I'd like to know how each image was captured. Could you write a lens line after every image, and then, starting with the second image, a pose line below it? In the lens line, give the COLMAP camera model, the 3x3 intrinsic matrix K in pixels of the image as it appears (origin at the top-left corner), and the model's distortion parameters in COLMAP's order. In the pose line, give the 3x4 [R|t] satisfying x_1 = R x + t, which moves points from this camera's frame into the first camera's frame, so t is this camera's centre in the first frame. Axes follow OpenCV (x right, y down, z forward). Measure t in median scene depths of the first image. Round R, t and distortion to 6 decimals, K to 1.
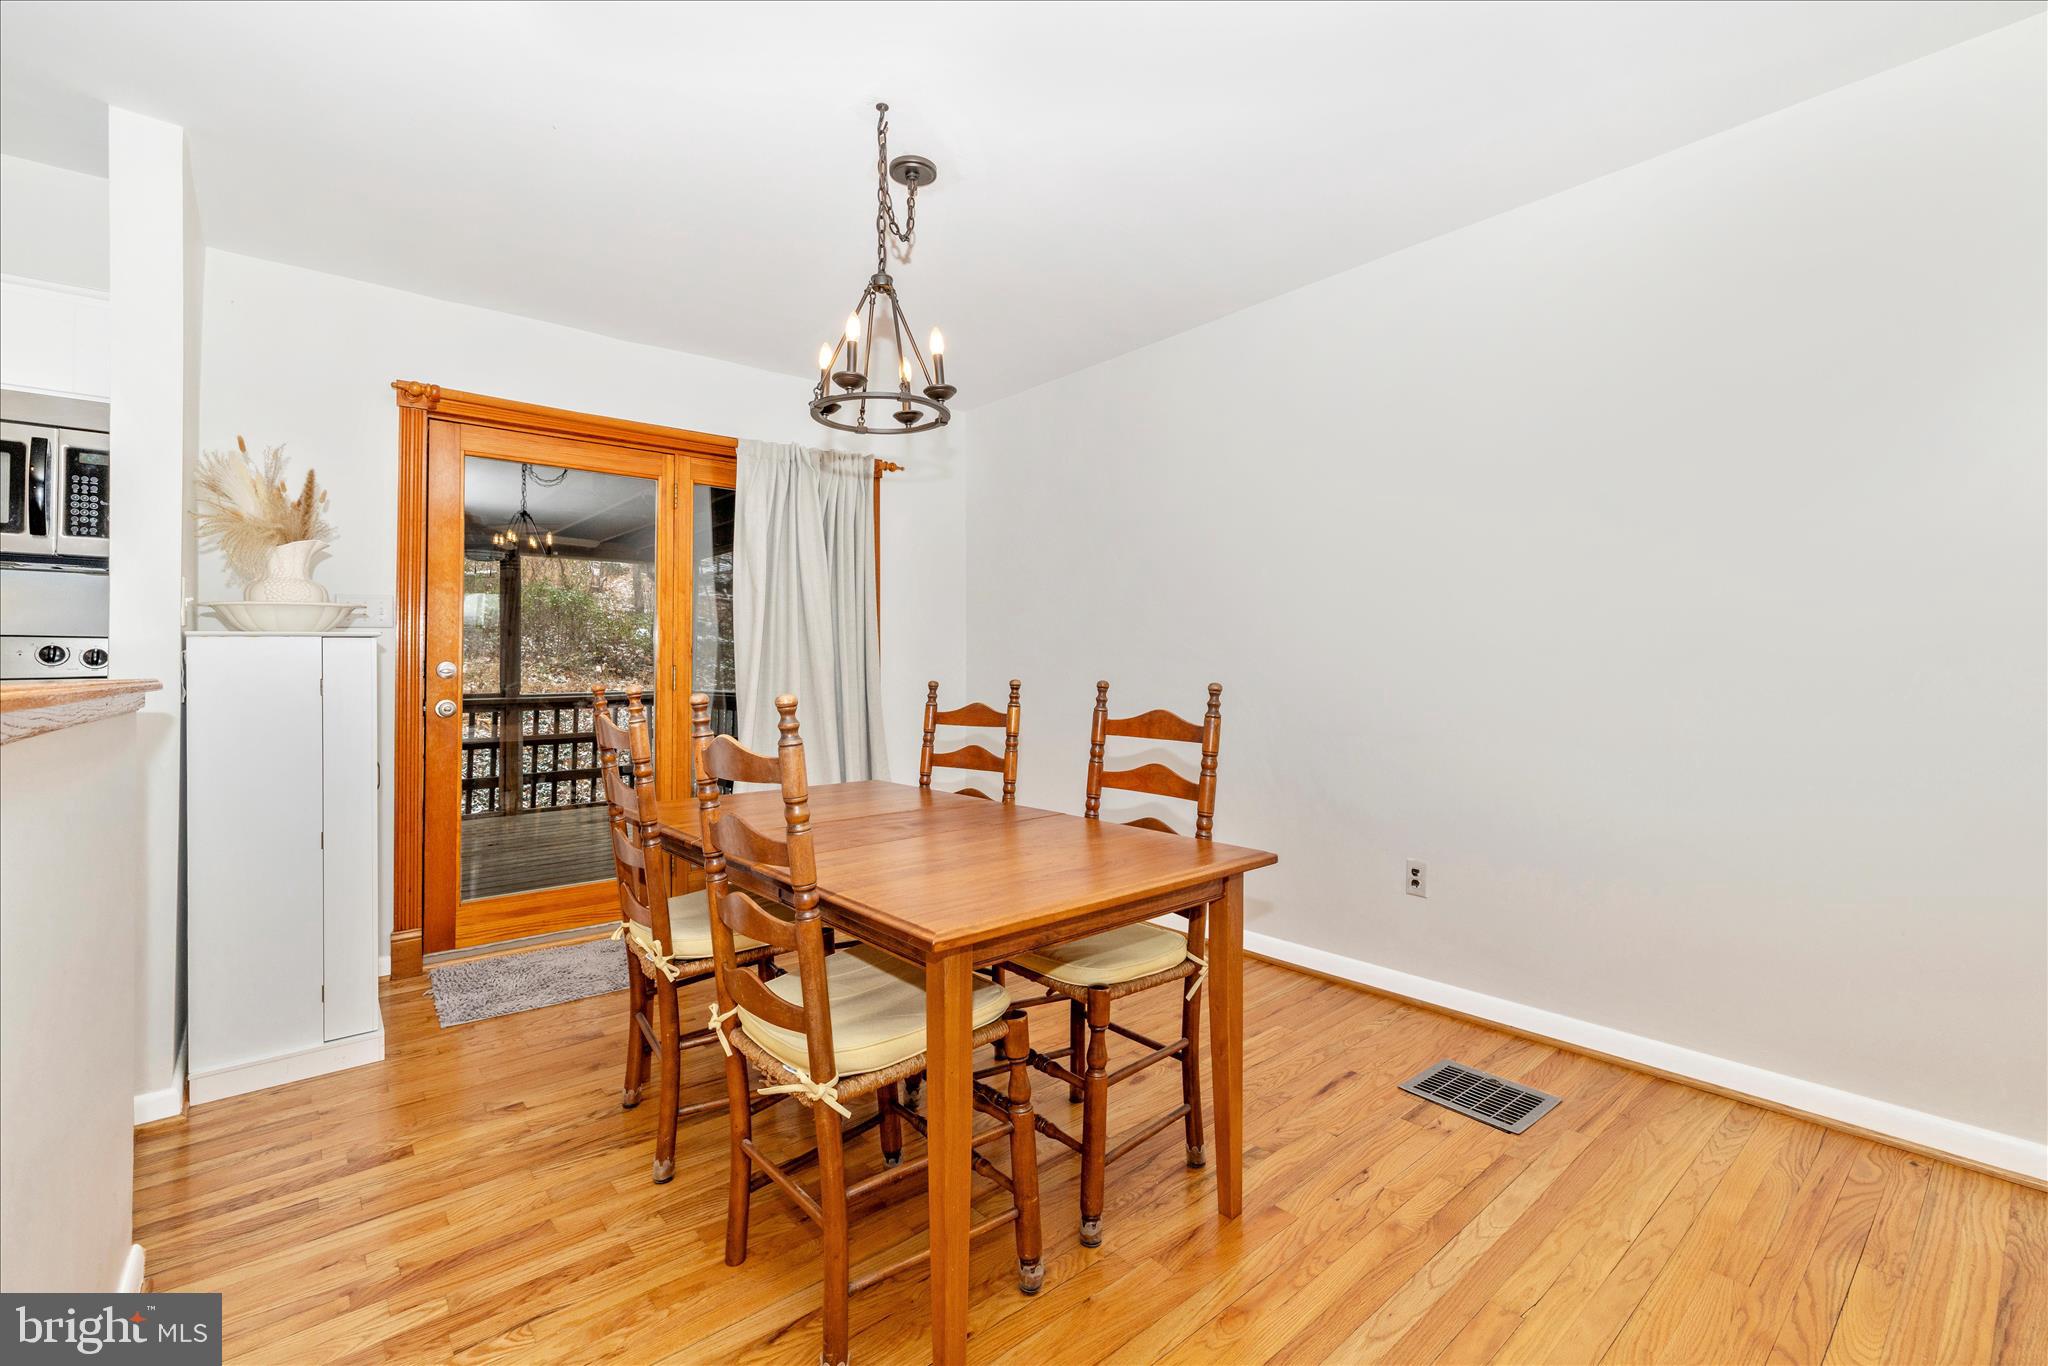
lens RADIAL K [[889.1, 0, 1035.1], [0, 889.1, 665.6], [0, 0, 1]] dist [0.002444, -0.000365]
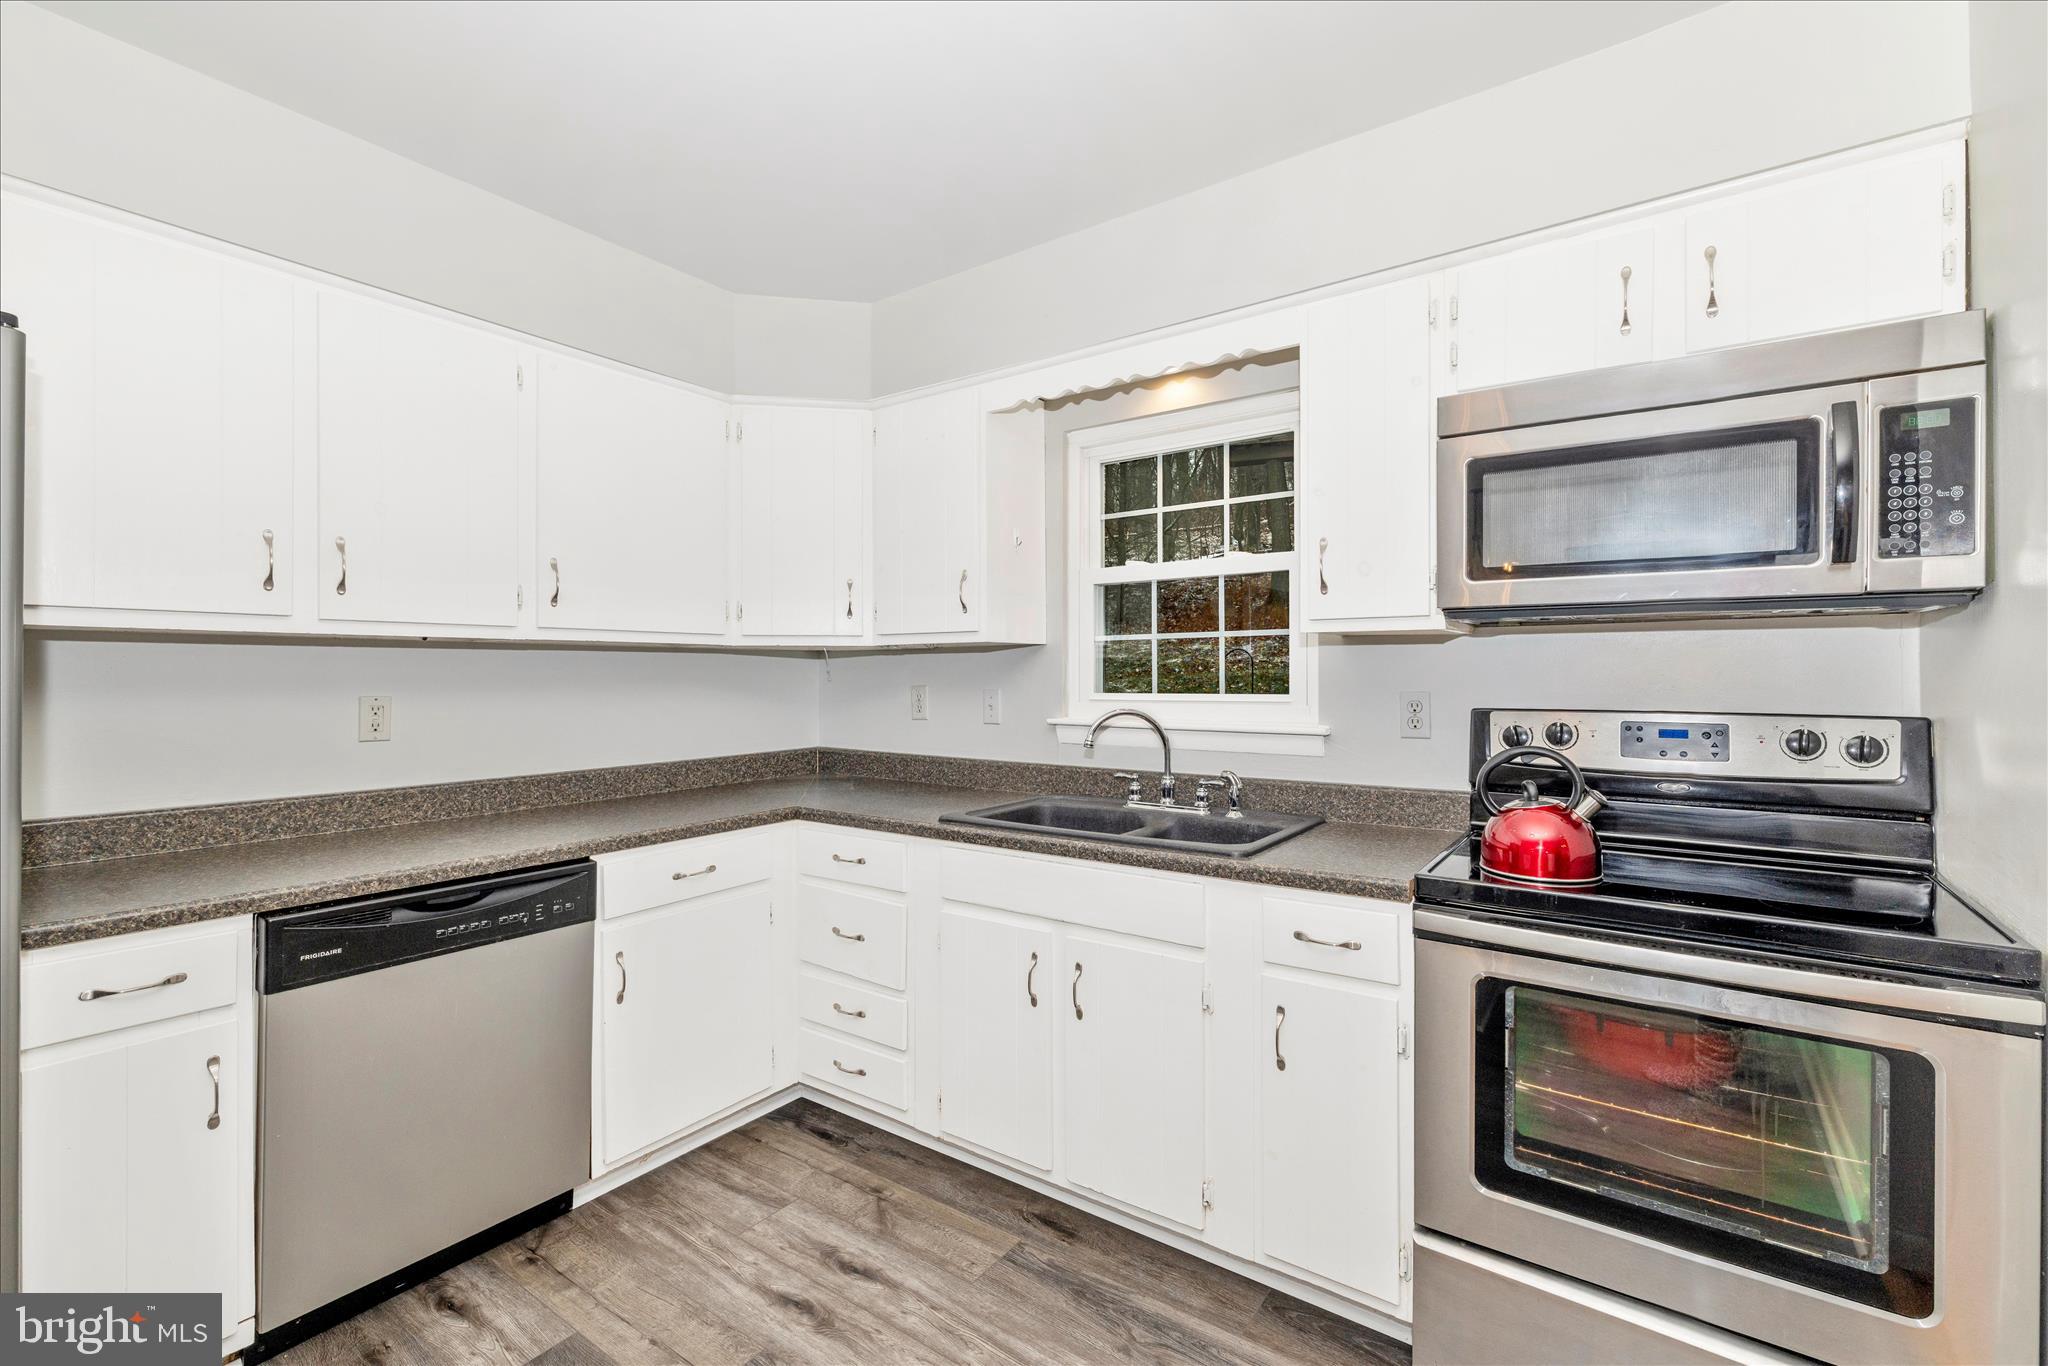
lens RADIAL K [[889.1, 0, 1030.7], [0, 889.1, 676.3], [0, 0, 1]] dist [0.002444, -0.000365]
pose [[0.238440, 0.001578, -0.971156, -0.644150], [0.011677, 0.999922, 0.004491, -0.076983], [0.971087, -0.012411, 0.238403, 0.309899]]
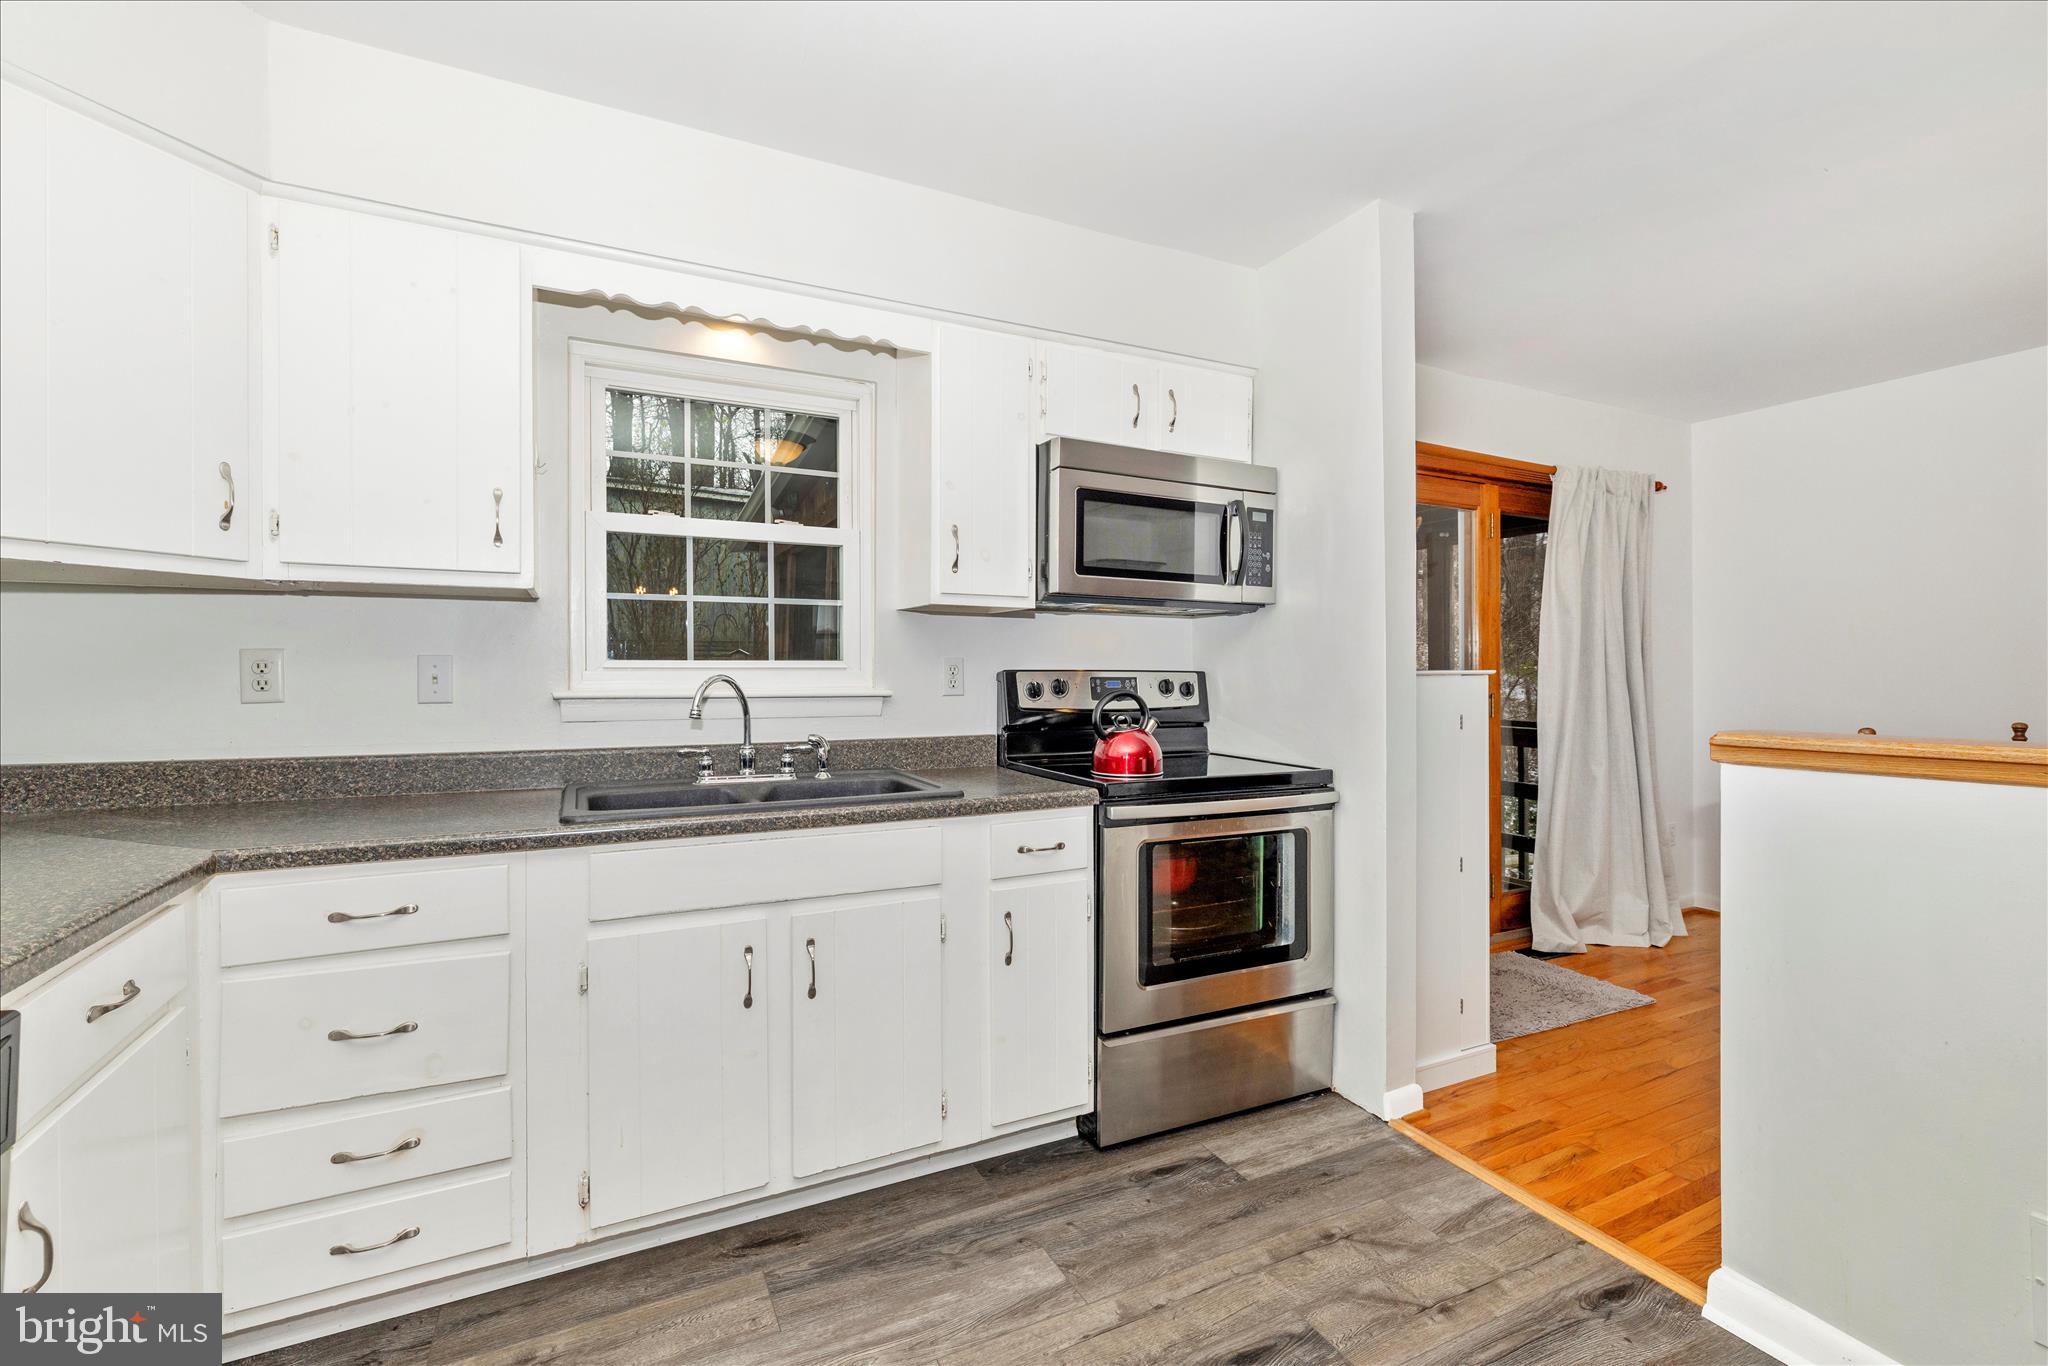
lens RADIAL K [[889.1, 0, 1017.9], [0, 889.1, 669.9], [0, 0, 1]] dist [0.002444, -0.000365]
pose [[0.967703, 0.005334, -0.252038, -1.070039], [-0.002391, 0.999925, 0.011982, -0.051178], [0.252083, -0.010993, 0.967643, -0.160542]]
